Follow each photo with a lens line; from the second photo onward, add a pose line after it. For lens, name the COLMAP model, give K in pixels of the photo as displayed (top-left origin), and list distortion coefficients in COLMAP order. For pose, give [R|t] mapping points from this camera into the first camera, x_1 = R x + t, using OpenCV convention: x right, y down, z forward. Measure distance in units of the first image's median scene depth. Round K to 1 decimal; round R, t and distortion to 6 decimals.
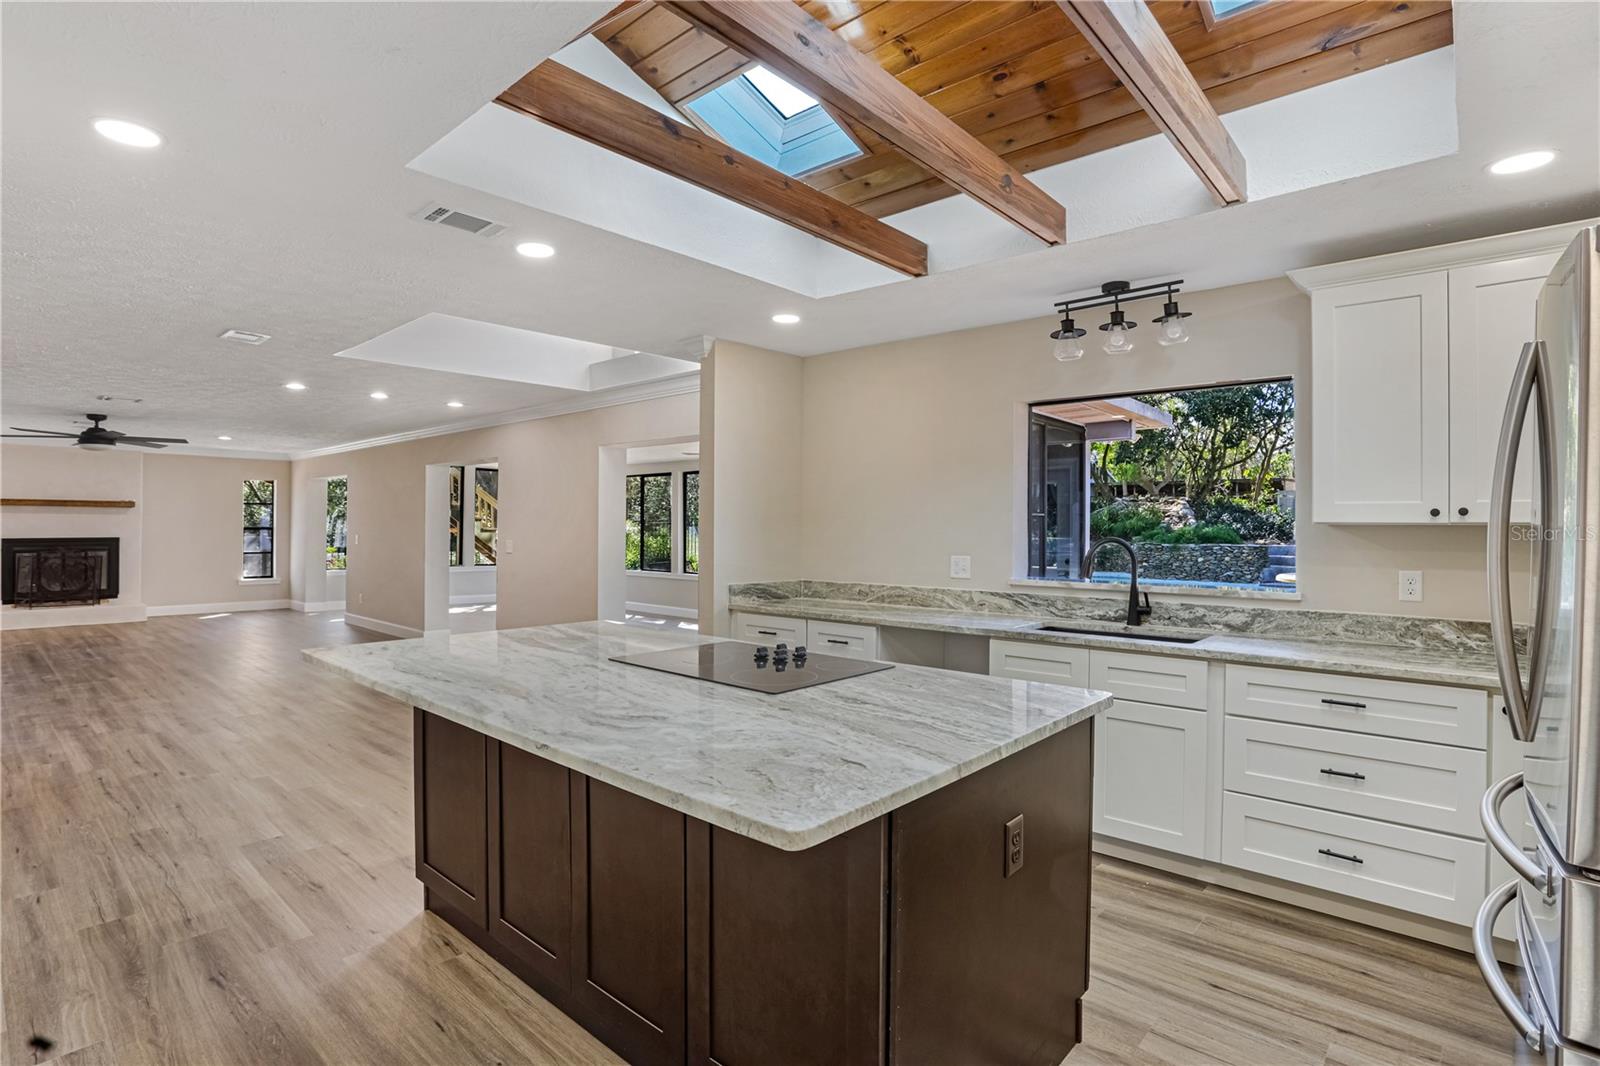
lens RADIAL K [[788.1, 0, 800.0], [0, 788.1, 533.0], [0, 0, 1]] dist [-0.000957, 0.000176]
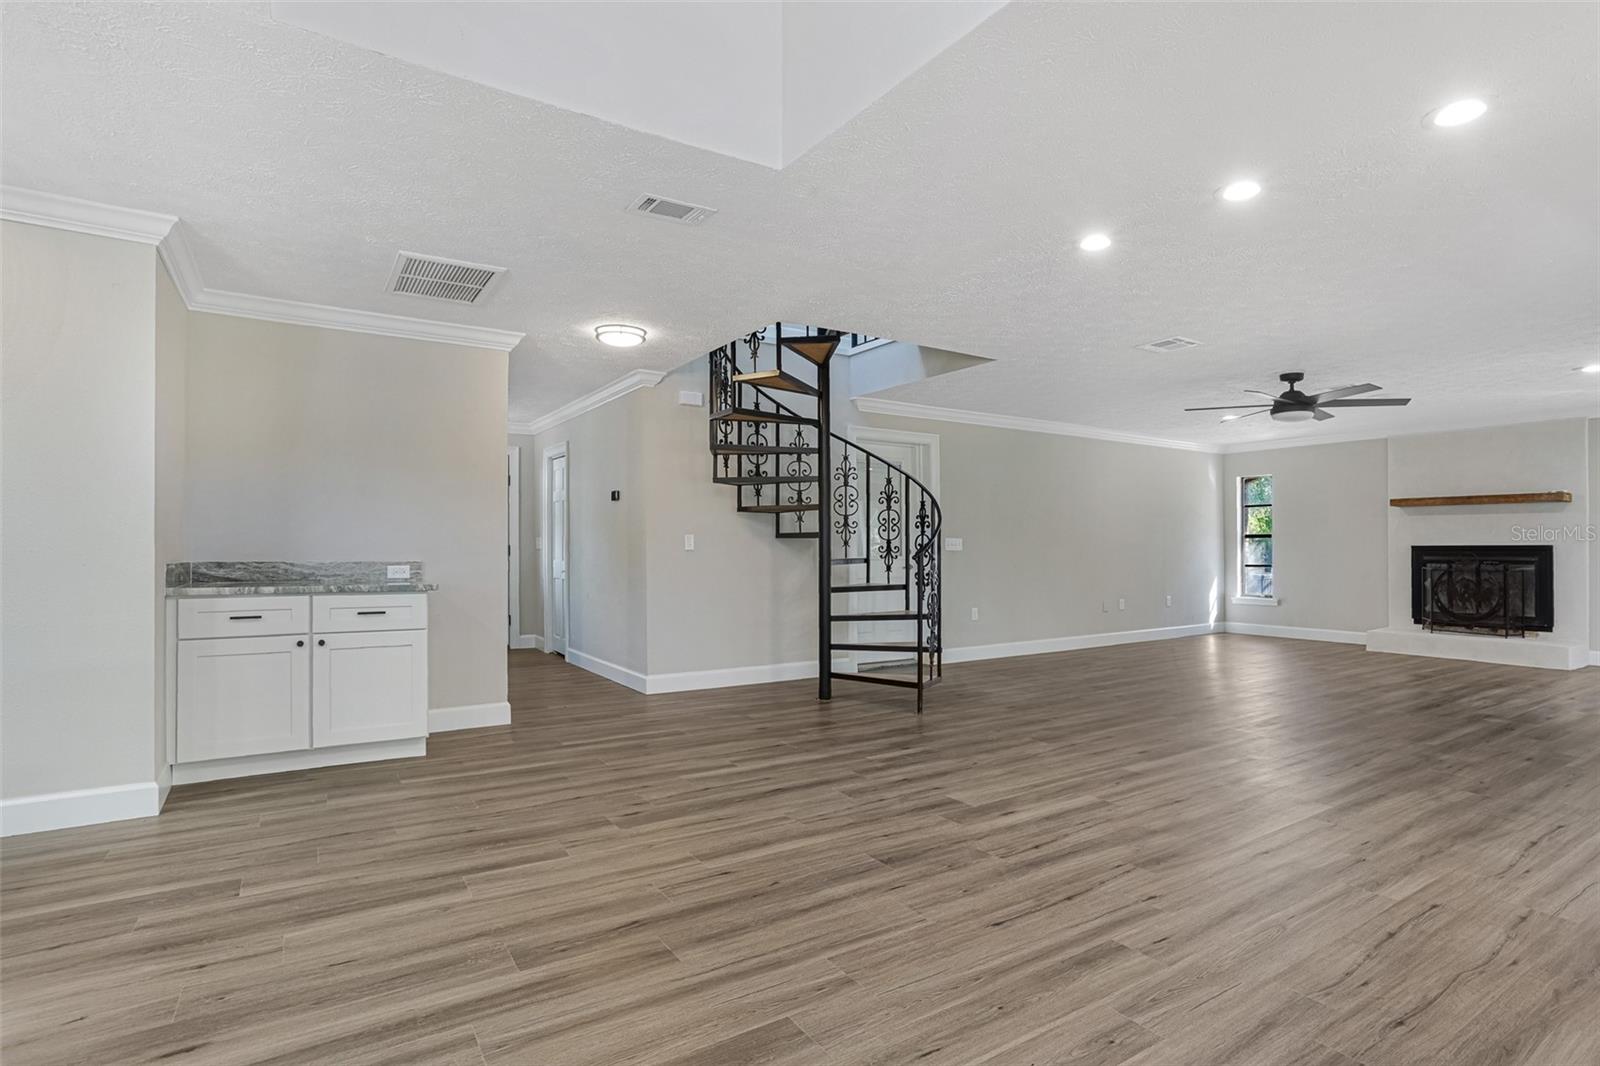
lens RADIAL K [[782.4, 0, 802.0], [0, 782.4, 555.0], [0, 0, 1]] dist [-0.038223, 0.000016]
pose [[-0.262476, -0.003546, -0.964932, -0.078654], [-0.009456, 0.999955, -0.001102, 0.043371], [0.964892, 0.008835, -0.262498, 1.079580]]
